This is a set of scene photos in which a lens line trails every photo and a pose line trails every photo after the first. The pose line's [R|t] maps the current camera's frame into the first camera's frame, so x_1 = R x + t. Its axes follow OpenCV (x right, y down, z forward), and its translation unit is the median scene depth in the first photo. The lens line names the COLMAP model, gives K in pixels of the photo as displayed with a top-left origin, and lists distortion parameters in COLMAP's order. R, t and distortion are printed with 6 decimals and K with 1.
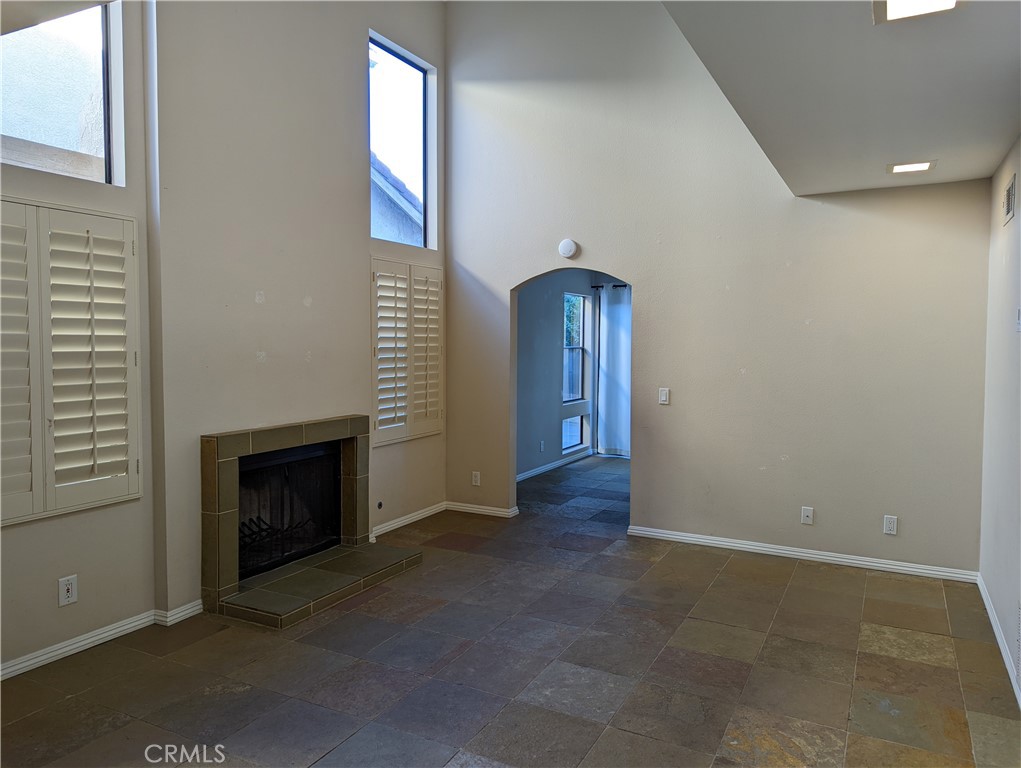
lens RADIAL K [[729.9, 0, 518.4], [0, 729.9, 380.3], [0, 0, 1]] dist [0.058025, -0.033846]
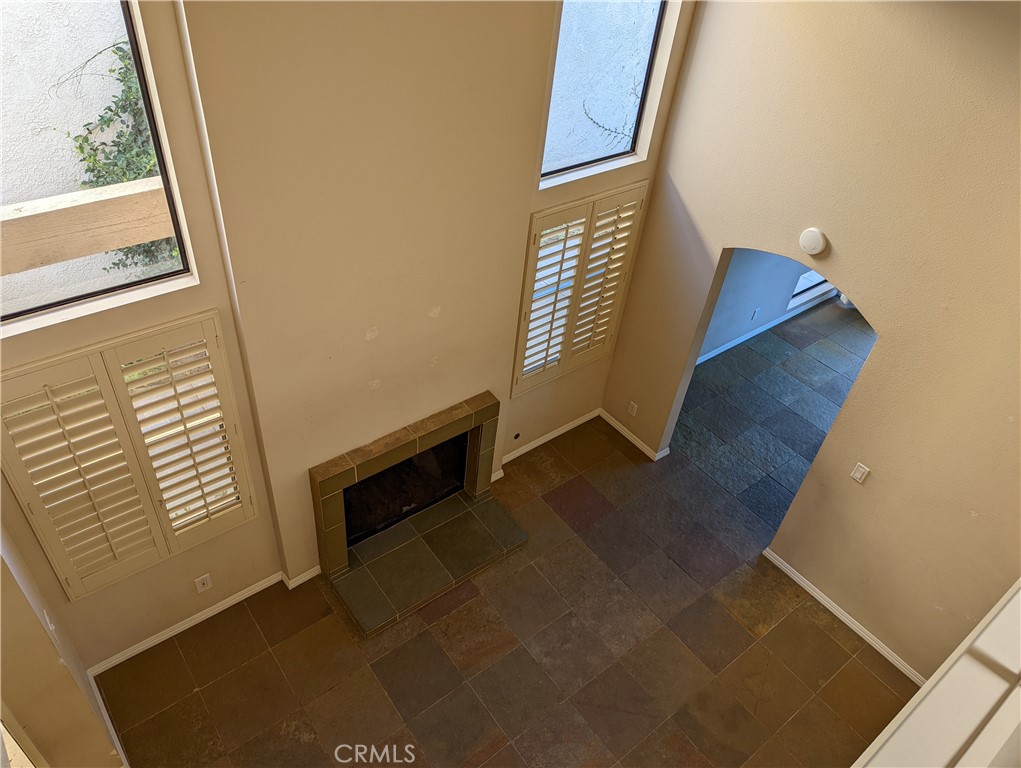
lens RADIAL K [[729.9, 0, 504.4], [0, 729.9, 380.1], [0, 0, 1]] dist [0.058025, -0.033846]
pose [[0.903826, 0.330316, -0.272010, 0.046380], [-0.102151, 0.783867, 0.612469, -0.599362], [0.415528, -0.525780, 0.742221, 0.373907]]
